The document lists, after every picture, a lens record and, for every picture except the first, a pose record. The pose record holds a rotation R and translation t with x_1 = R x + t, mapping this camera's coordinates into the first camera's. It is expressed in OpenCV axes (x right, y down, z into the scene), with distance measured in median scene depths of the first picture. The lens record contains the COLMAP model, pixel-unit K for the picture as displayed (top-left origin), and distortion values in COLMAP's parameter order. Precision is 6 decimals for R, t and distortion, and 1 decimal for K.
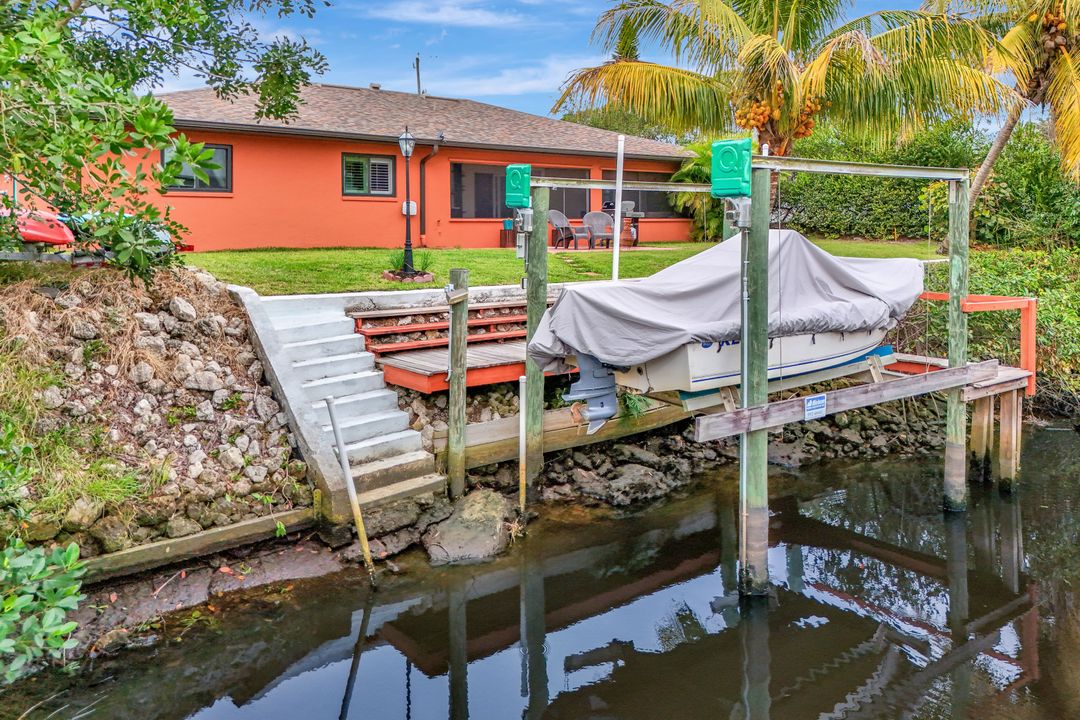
lens RADIAL K [[812.7, 0, 535.7], [0, 812.7, 294.2], [0, 0, 1]] dist [0.011403, 0.004641]
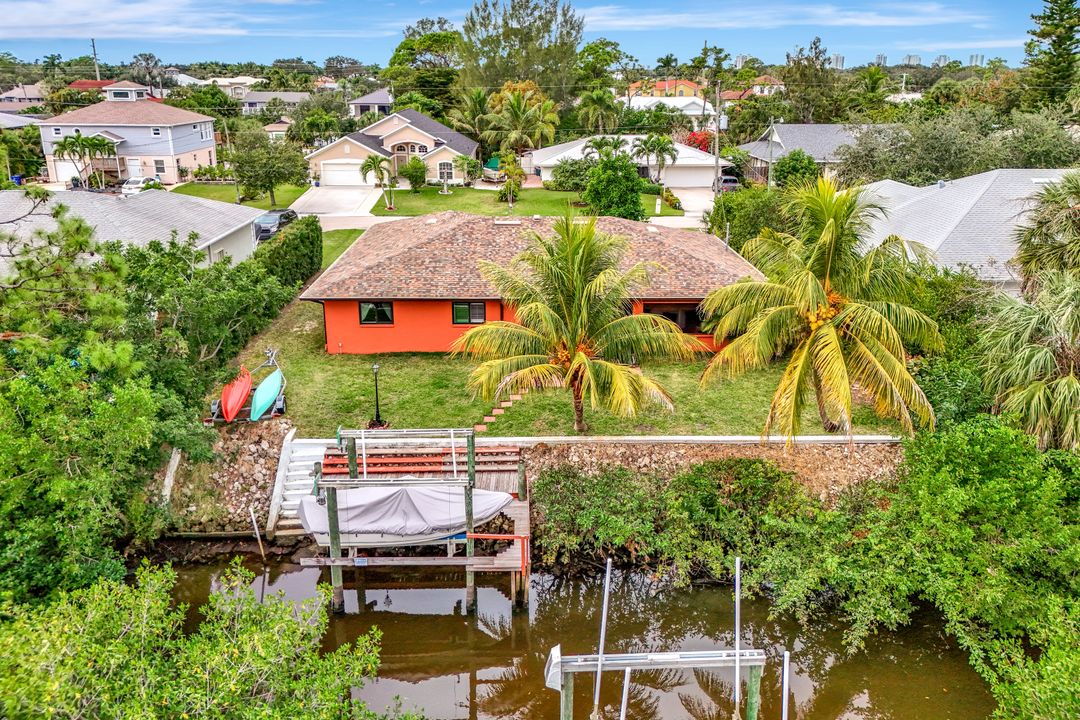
lens RADIAL K [[758.8, 0, 540.0], [0, 758.8, 360.0], [0, 0, 1]] dist [0.003830, -0.003764]
pose [[0.805336, 0.200424, -0.557910, 1.956158], [-0.048613, 0.960273, 0.274797, -1.157710], [0.590822, -0.194182, 0.783085, -0.499439]]
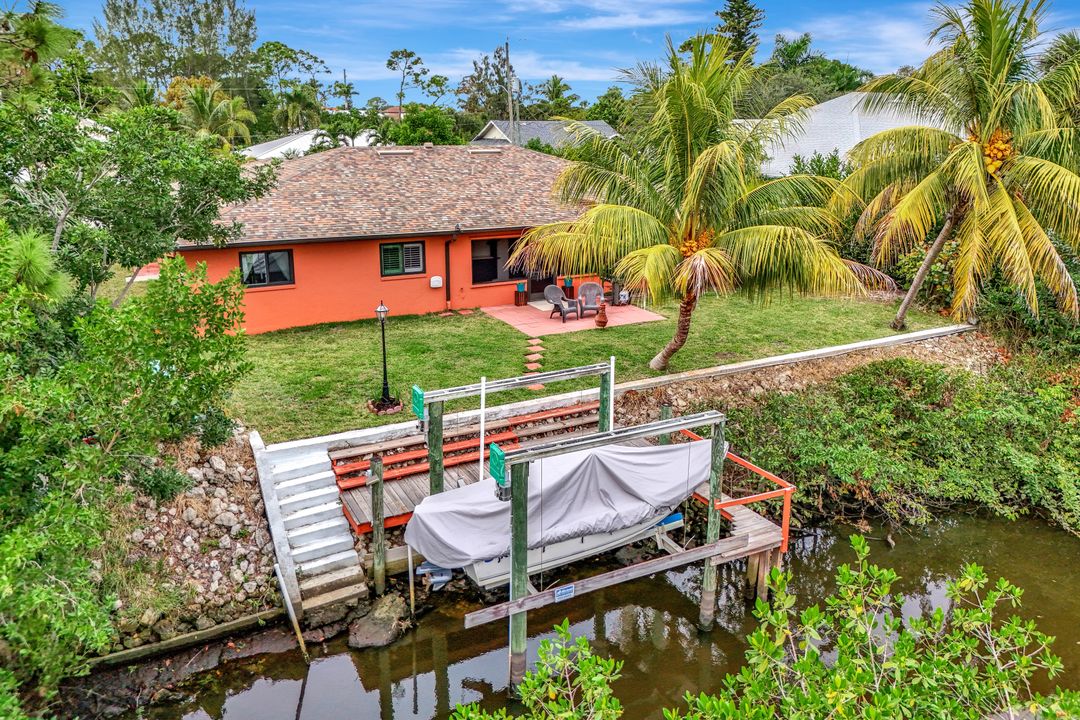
lens RADIAL K [[758.8, 0, 540.0], [0, 758.8, 360.0], [0, 0, 1]] dist [0.003830, -0.003764]
pose [[0.986318, 0.051821, -0.156498, 0.454300], [-0.017696, 0.977105, 0.212021, -0.561612], [0.163902, -0.206351, 0.964653, -0.315323]]
